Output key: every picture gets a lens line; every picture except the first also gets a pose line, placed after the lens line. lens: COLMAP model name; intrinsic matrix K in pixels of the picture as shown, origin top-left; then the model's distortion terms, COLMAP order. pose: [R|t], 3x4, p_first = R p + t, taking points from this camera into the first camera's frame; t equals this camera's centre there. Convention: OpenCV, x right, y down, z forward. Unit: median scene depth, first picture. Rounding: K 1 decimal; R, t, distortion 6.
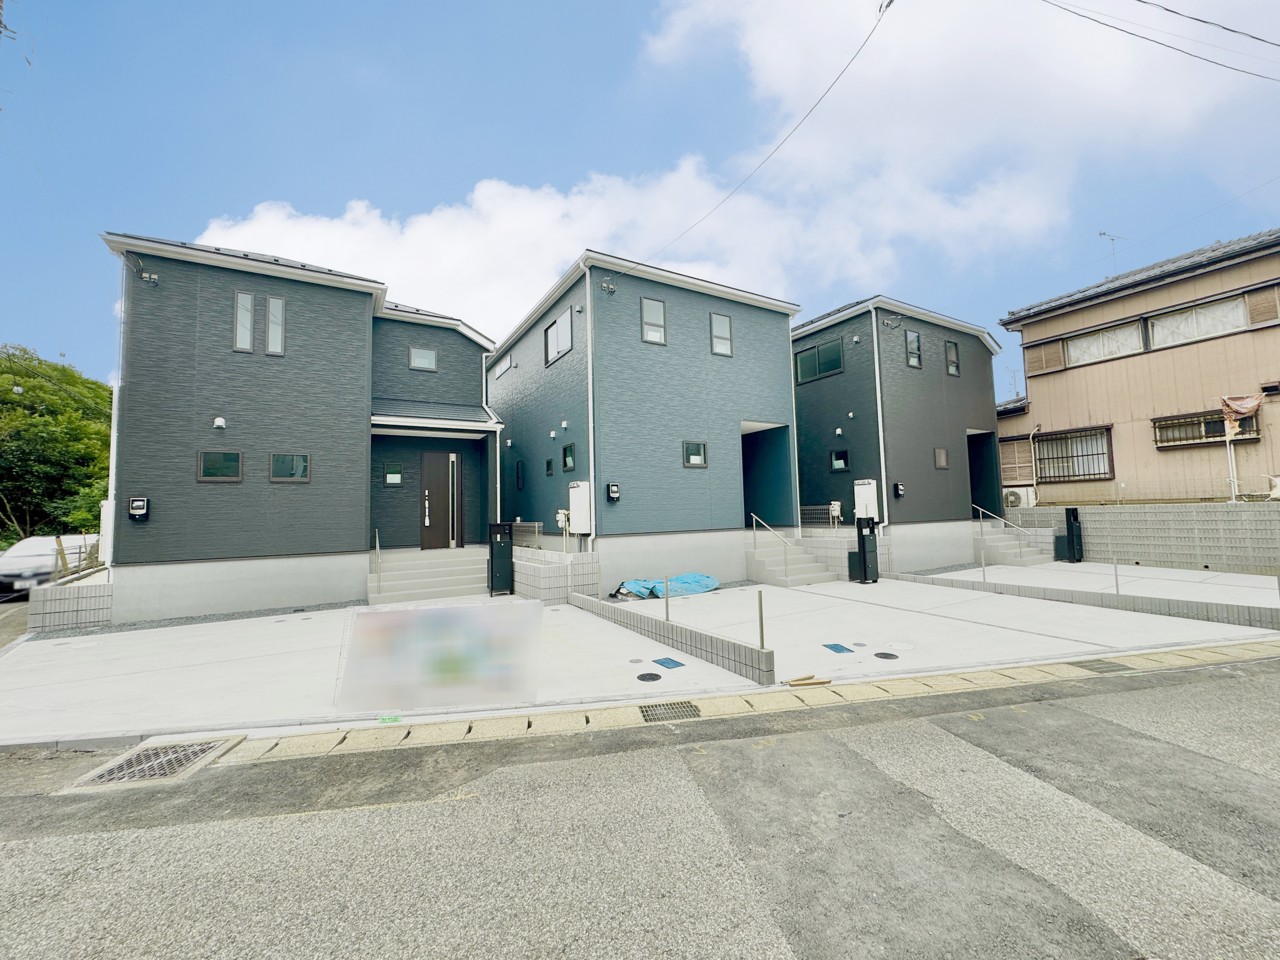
lens RADIAL K [[508.5, 0, 640.4], [0, 508.5, 478.2], [0, 0, 1]] dist [-0.002210, -0.000059]
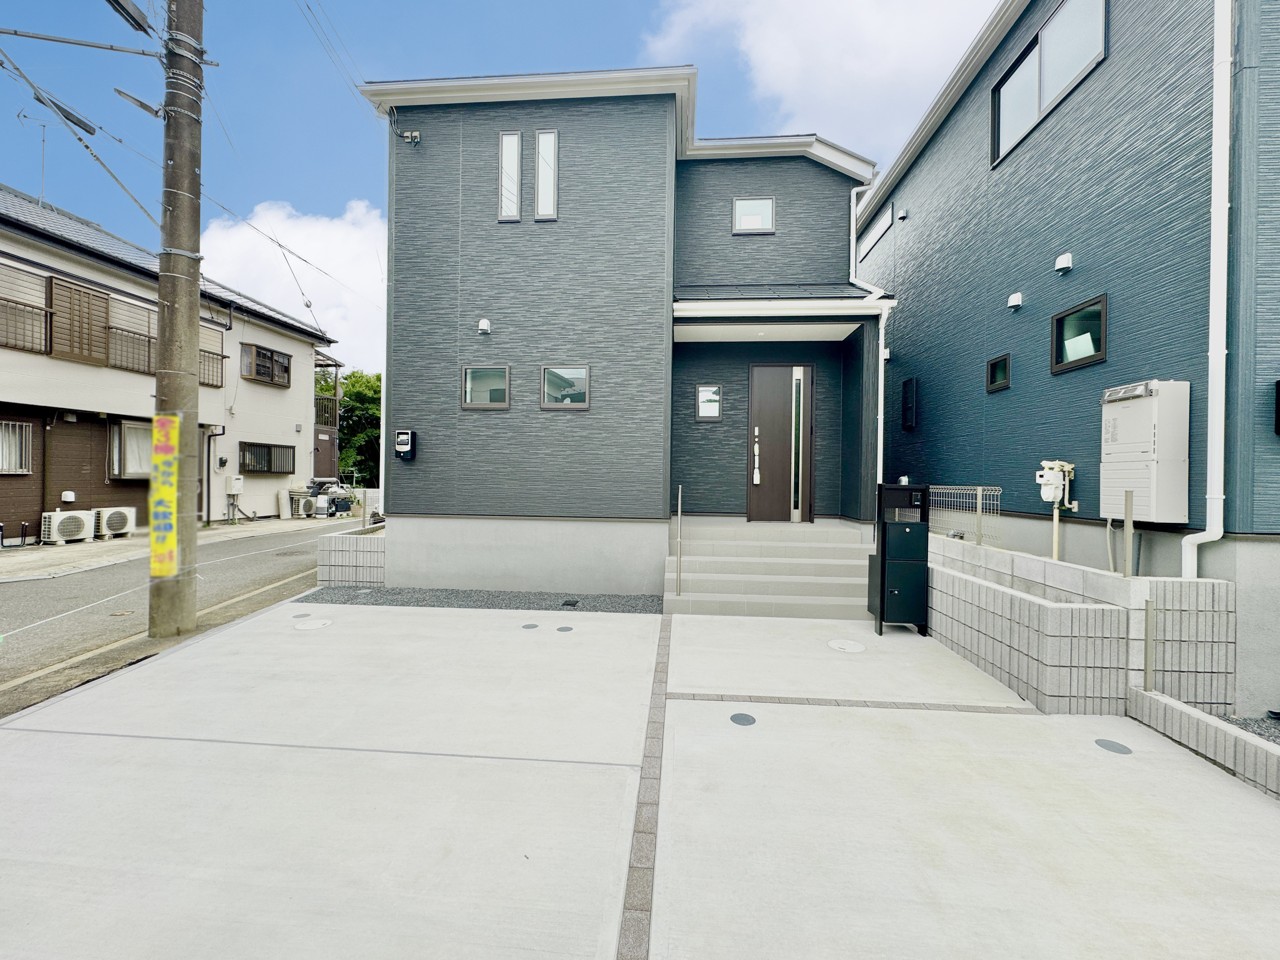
lens RADIAL K [[508.5, 0, 643.1], [0, 508.5, 481.1], [0, 0, 1]] dist [-0.002210, -0.000059]
pose [[0.817167, 0.040894, -0.574949, -0.189435], [0.004351, 0.997014, 0.077098, 0.044856], [0.576385, -0.065504, 0.814549, 0.445940]]
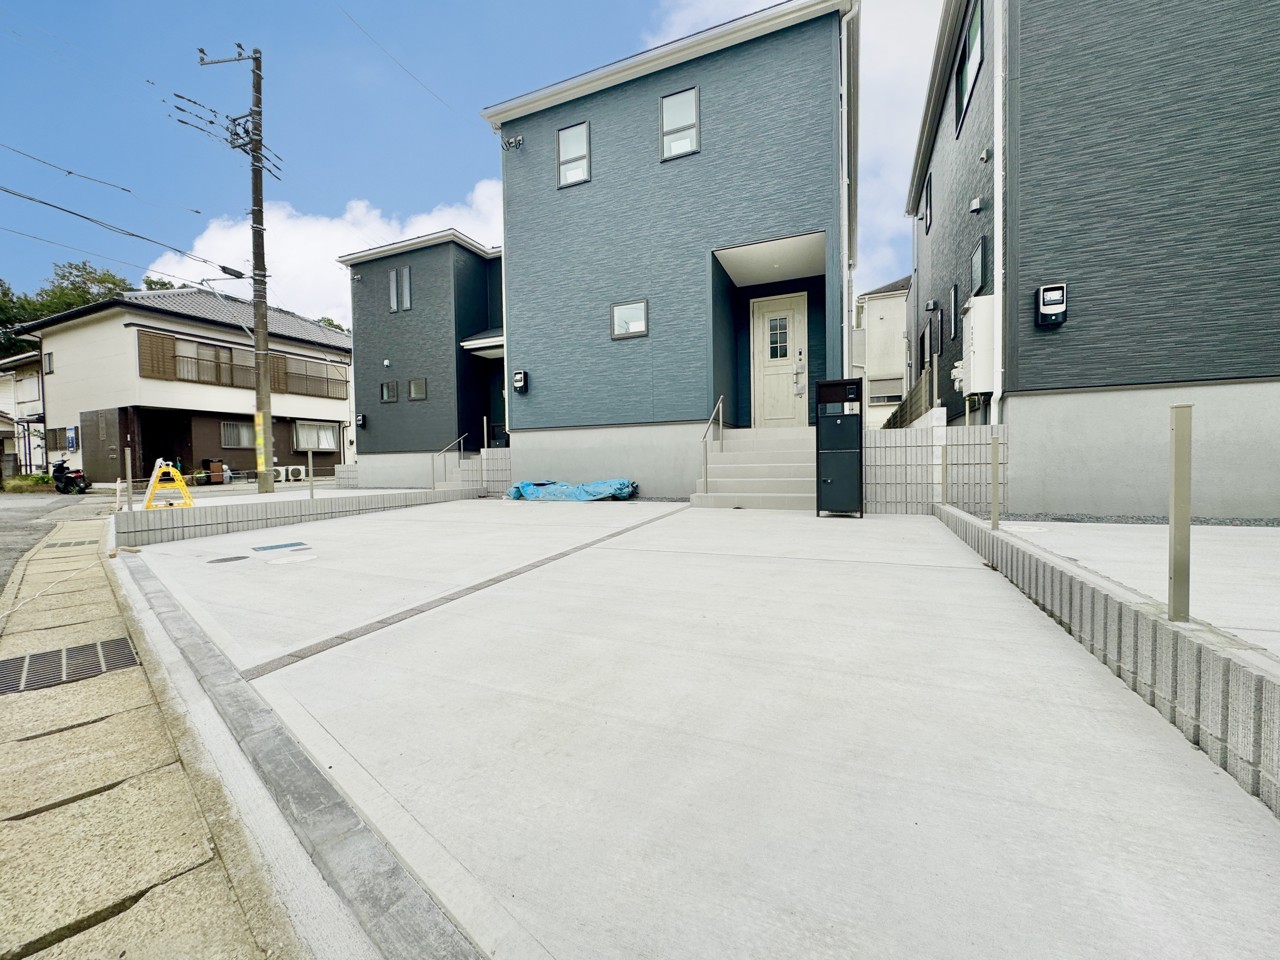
lens RADIAL K [[508.5, 0, 644.5], [0, 508.5, 477.4], [0, 0, 1]] dist [-0.002210, -0.000059]
pose [[0.594509, 0.036468, -0.803261, 0.725083], [0.051725, 0.995167, 0.083464, 0.120559], [0.802423, -0.091169, 0.589750, 0.579164]]
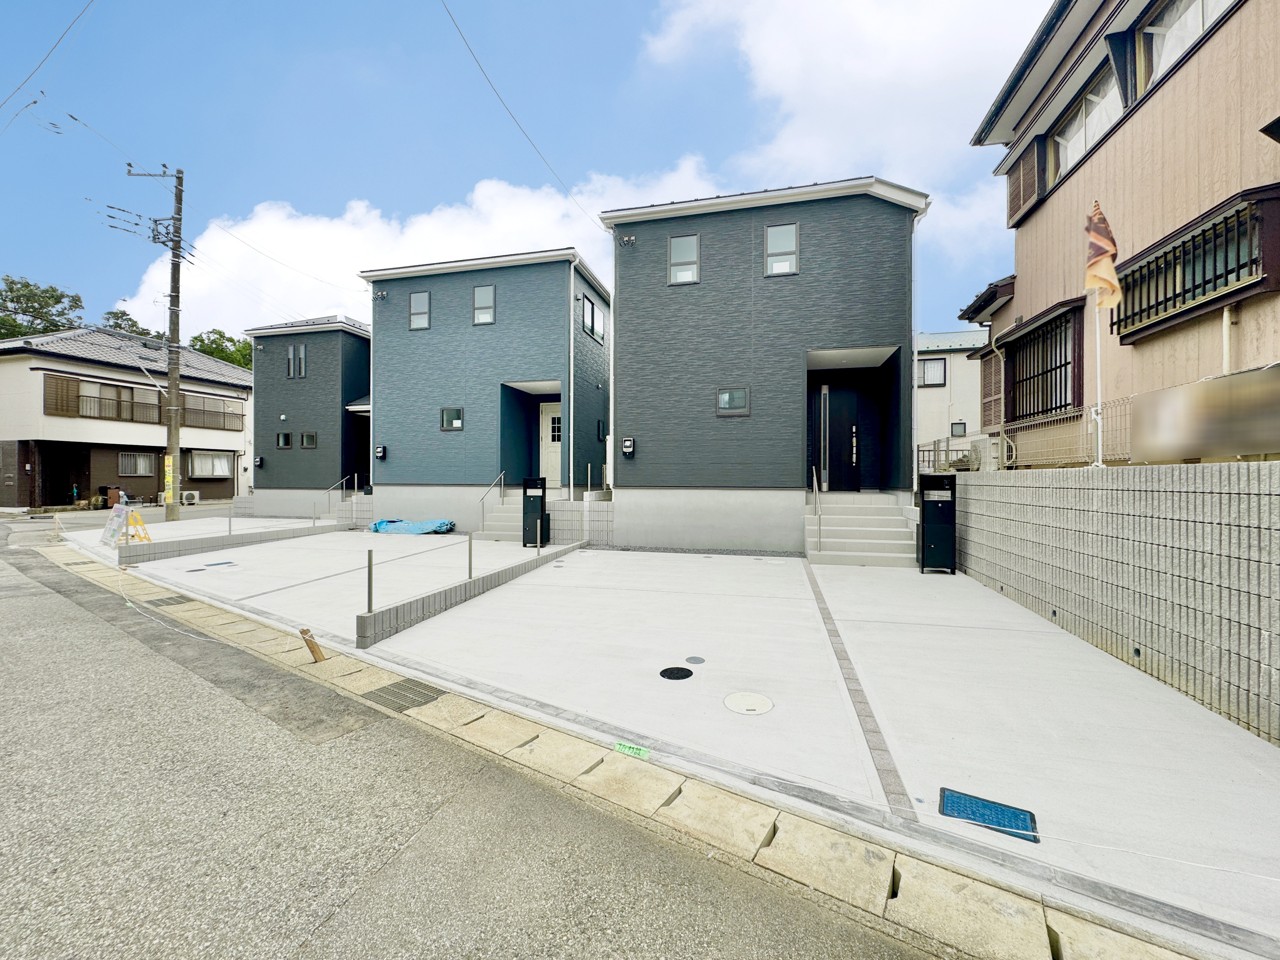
lens RADIAL K [[508.5, 0, 644.8], [0, 508.5, 477.1], [0, 0, 1]] dist [-0.002210, -0.000059]
pose [[0.711240, 0.026253, -0.702459, 1.255671], [0.023040, 0.997895, 0.060623, 0.025357], [0.702571, -0.059302, 0.709138, 0.491104]]
